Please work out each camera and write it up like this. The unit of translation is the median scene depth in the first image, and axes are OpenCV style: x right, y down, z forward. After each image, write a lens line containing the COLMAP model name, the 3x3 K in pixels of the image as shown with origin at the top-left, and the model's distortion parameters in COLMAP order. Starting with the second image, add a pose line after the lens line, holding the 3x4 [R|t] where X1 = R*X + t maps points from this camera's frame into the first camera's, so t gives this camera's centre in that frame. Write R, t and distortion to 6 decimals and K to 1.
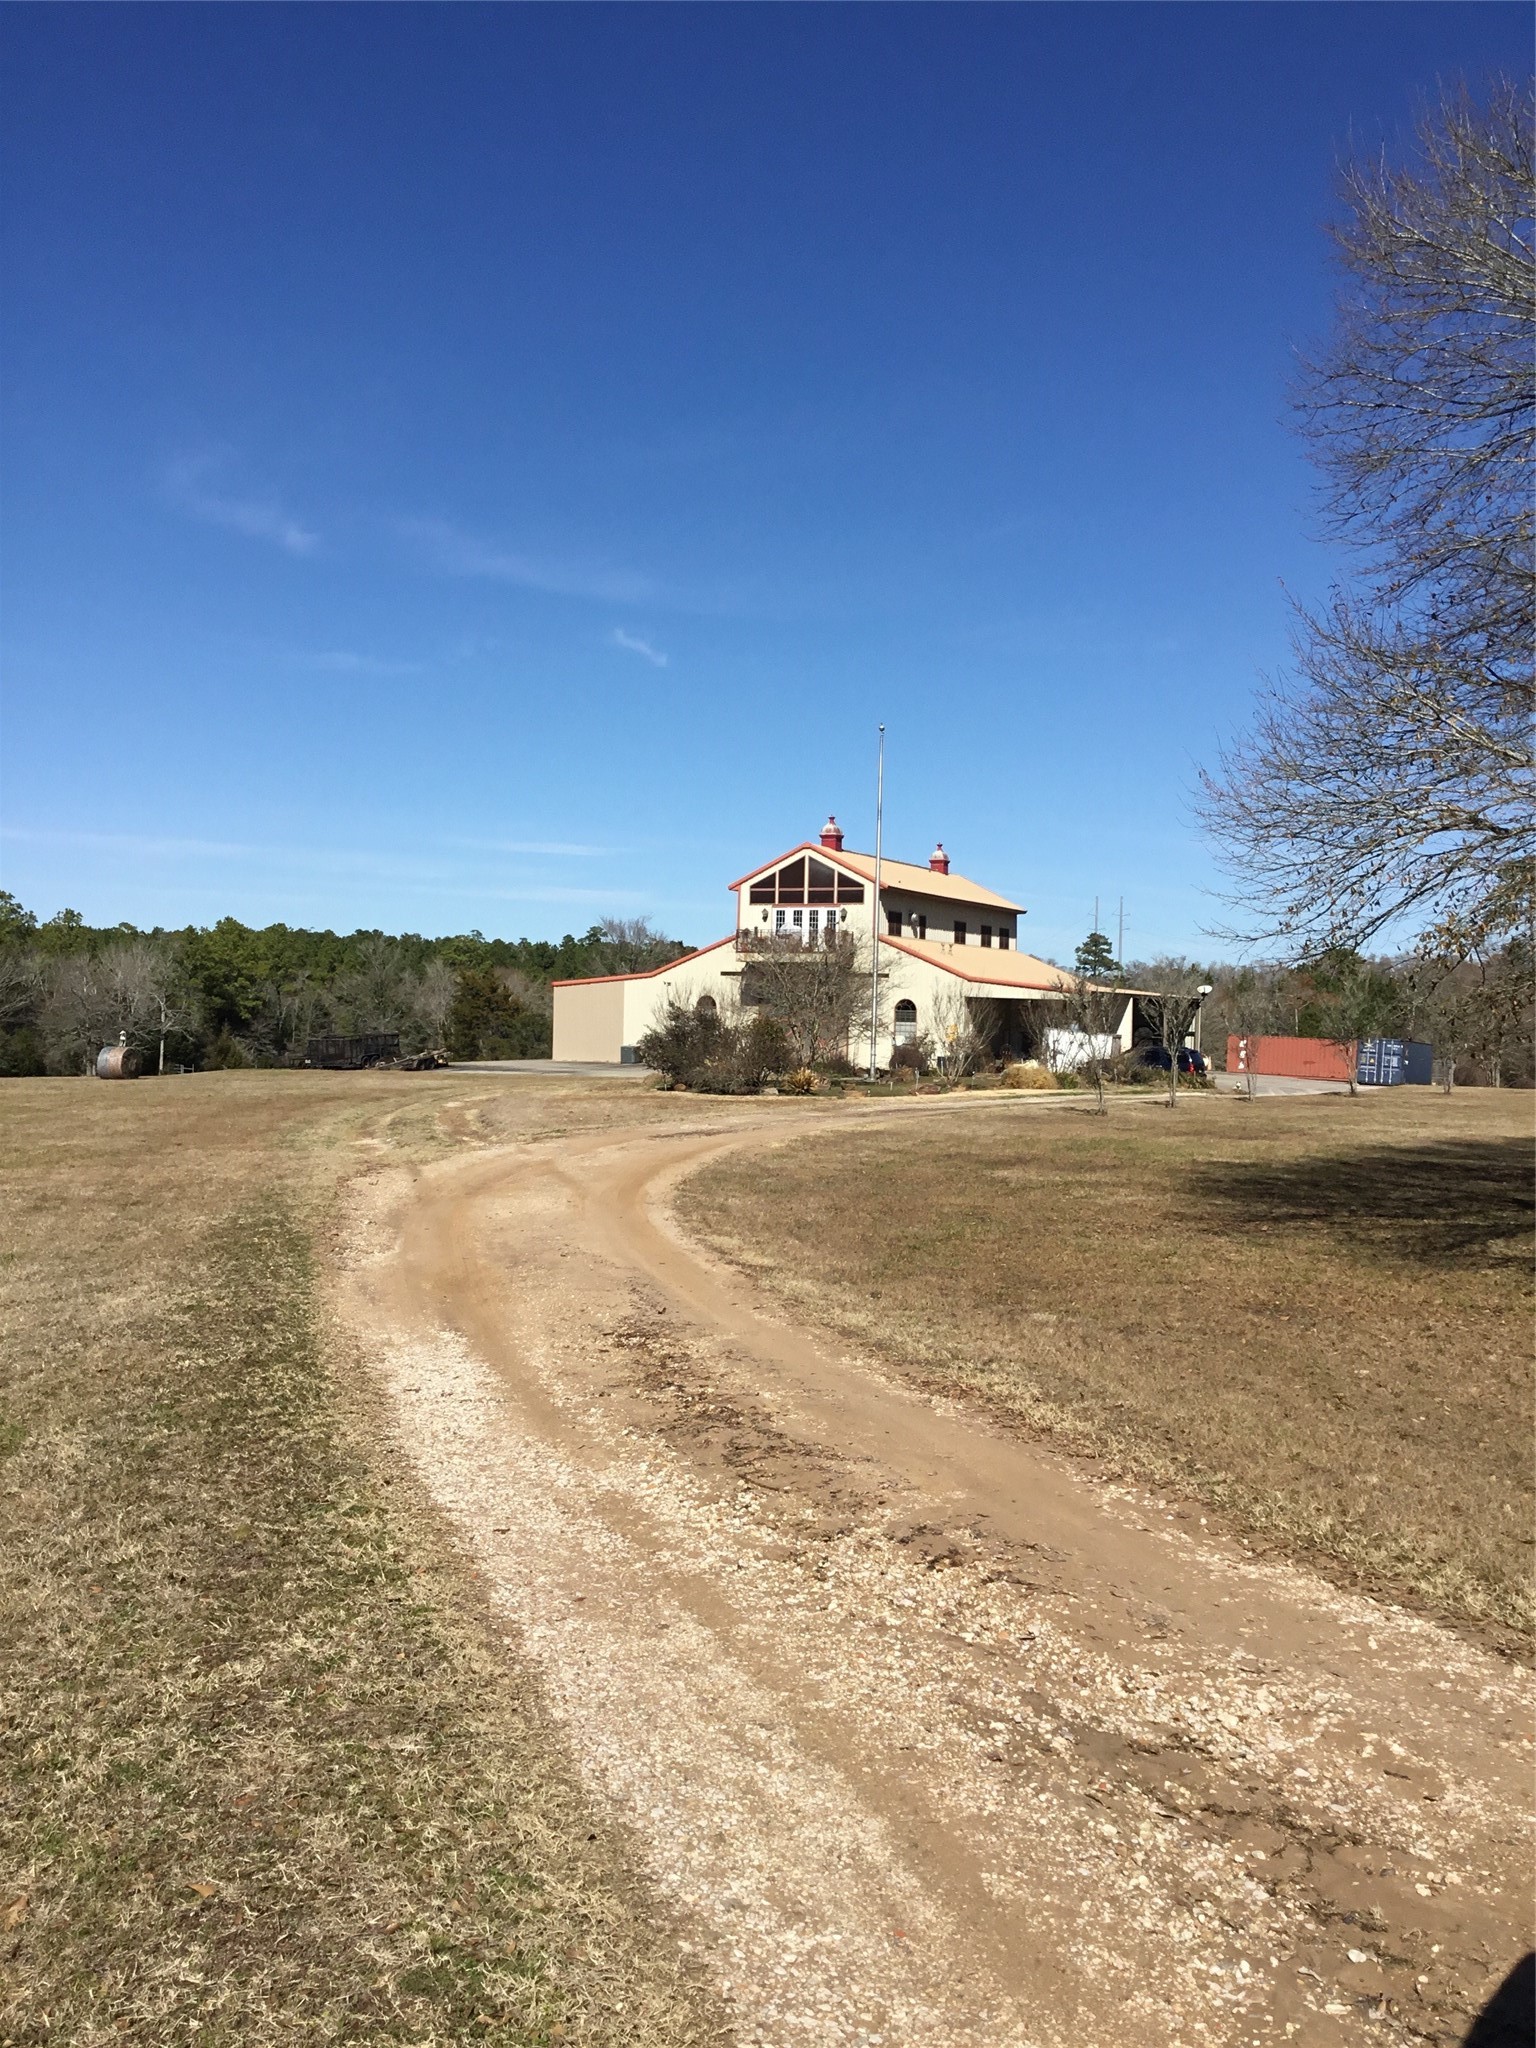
lens RADIAL K [[1856.2, 0, 768.0], [0, 1856.2, 1024.0], [0, 0, 1]] dist [0.227088, -0.182140]
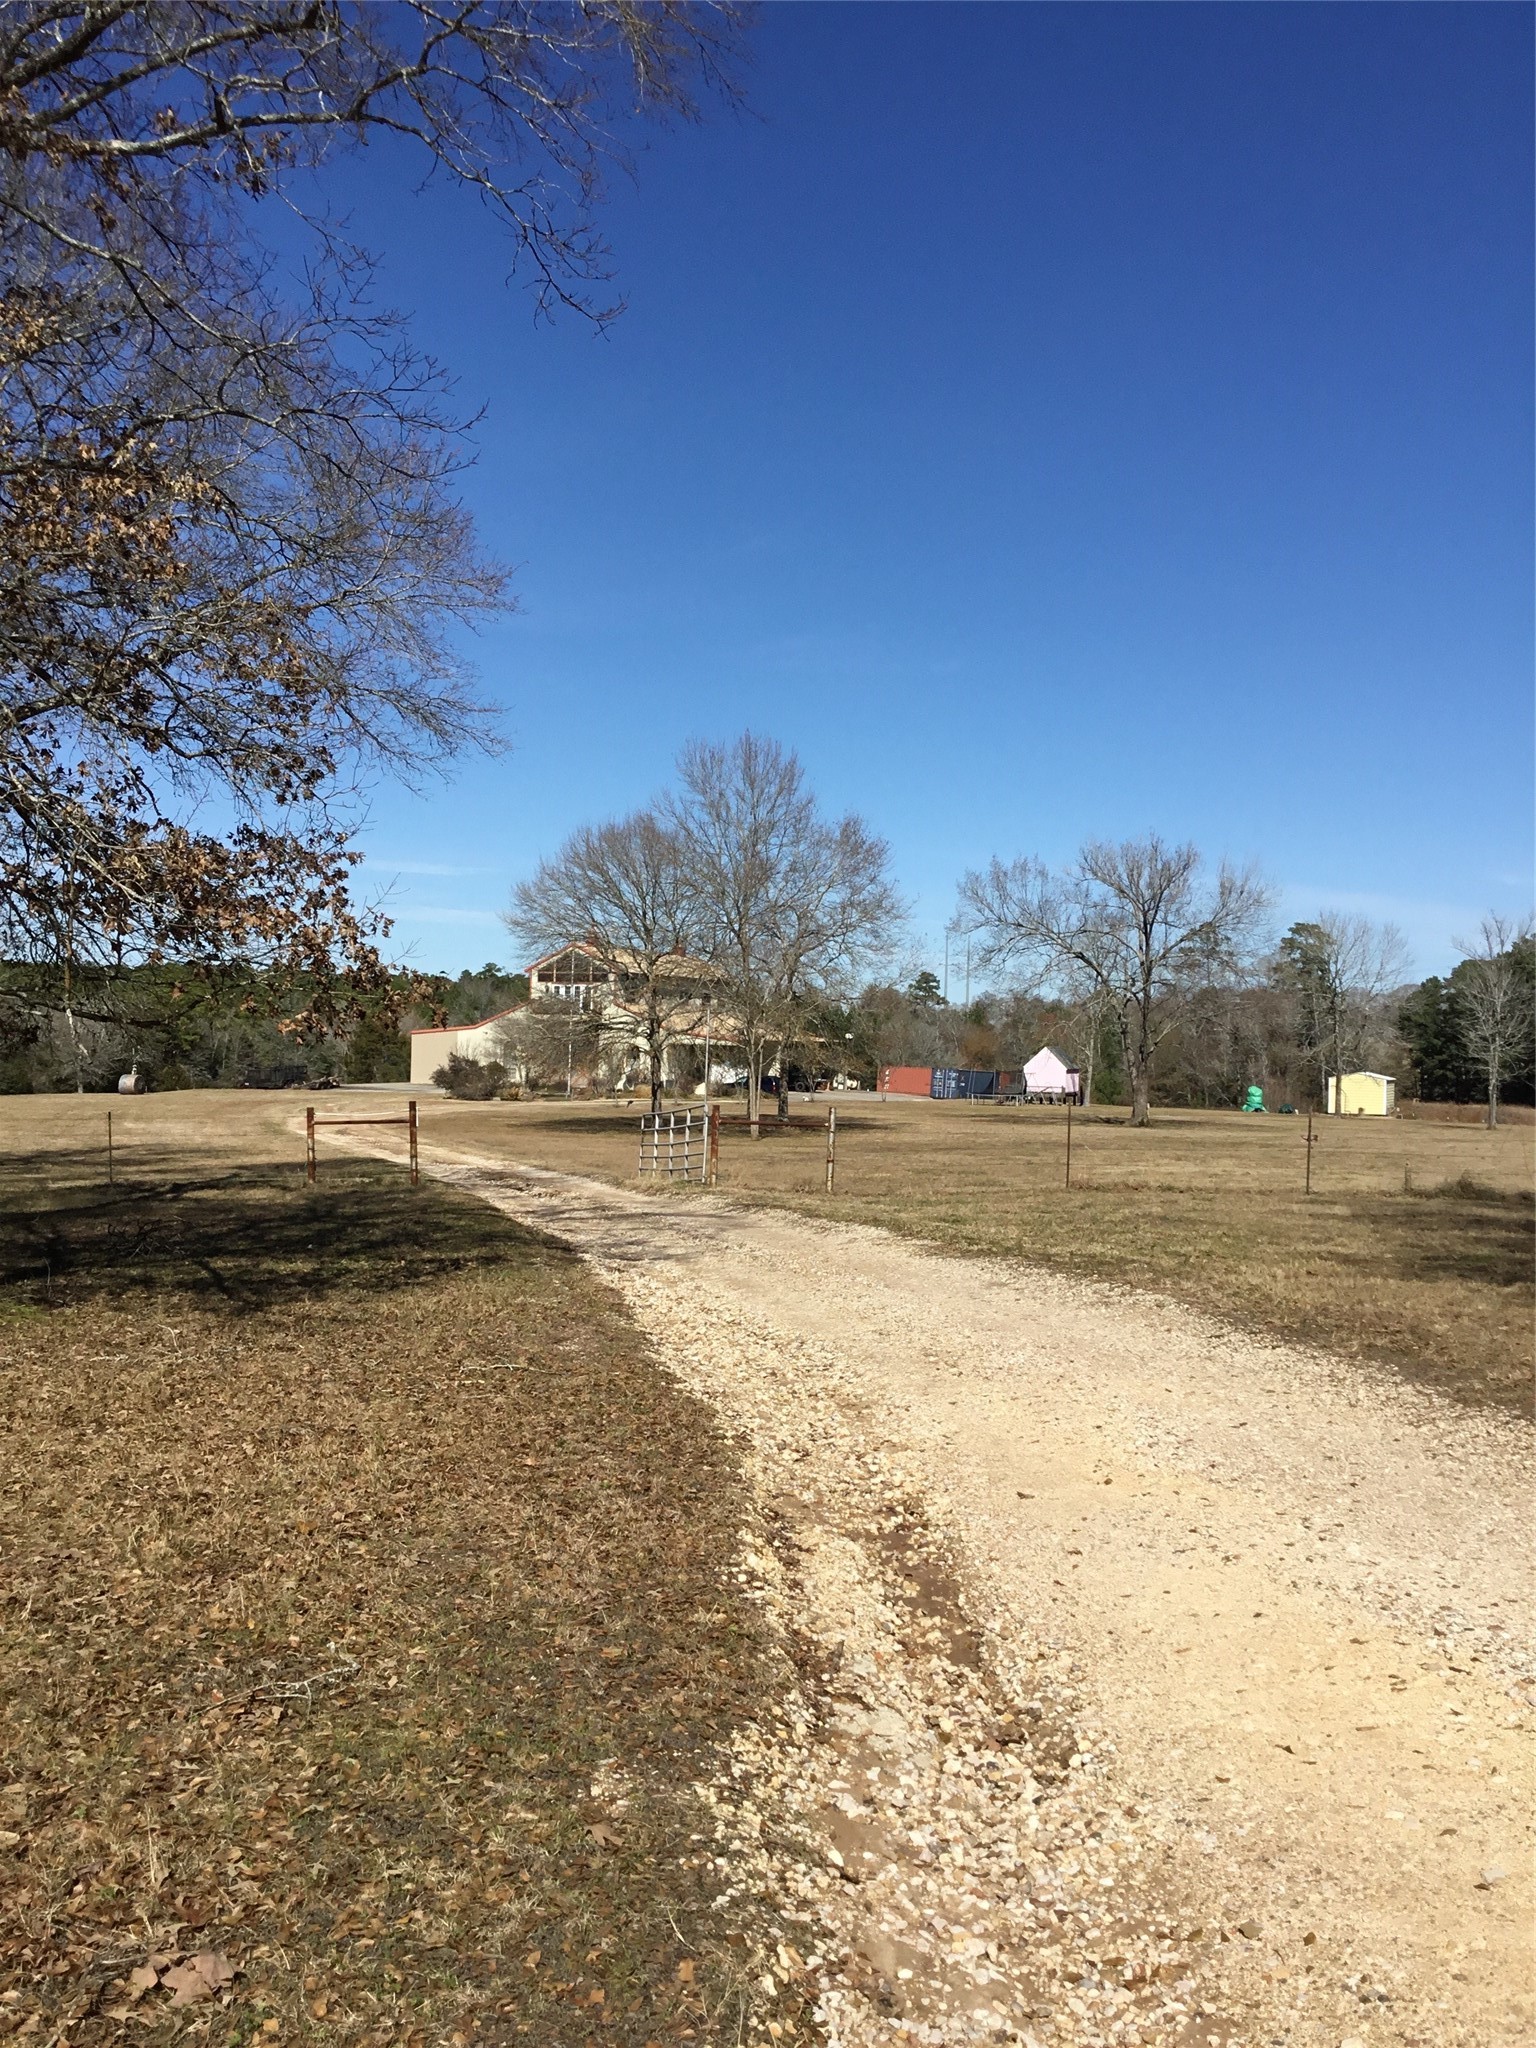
lens RADIAL K [[1856.2, 0, 768.0], [0, 1856.2, 1024.0], [0, 0, 1]] dist [0.227088, -0.182140]
pose [[0.999115, 0.002831, 0.041975, 0.117721], [-0.002338, 0.999928, -0.011778, -0.011705], [-0.042005, 0.011669, 0.999049, -0.560922]]
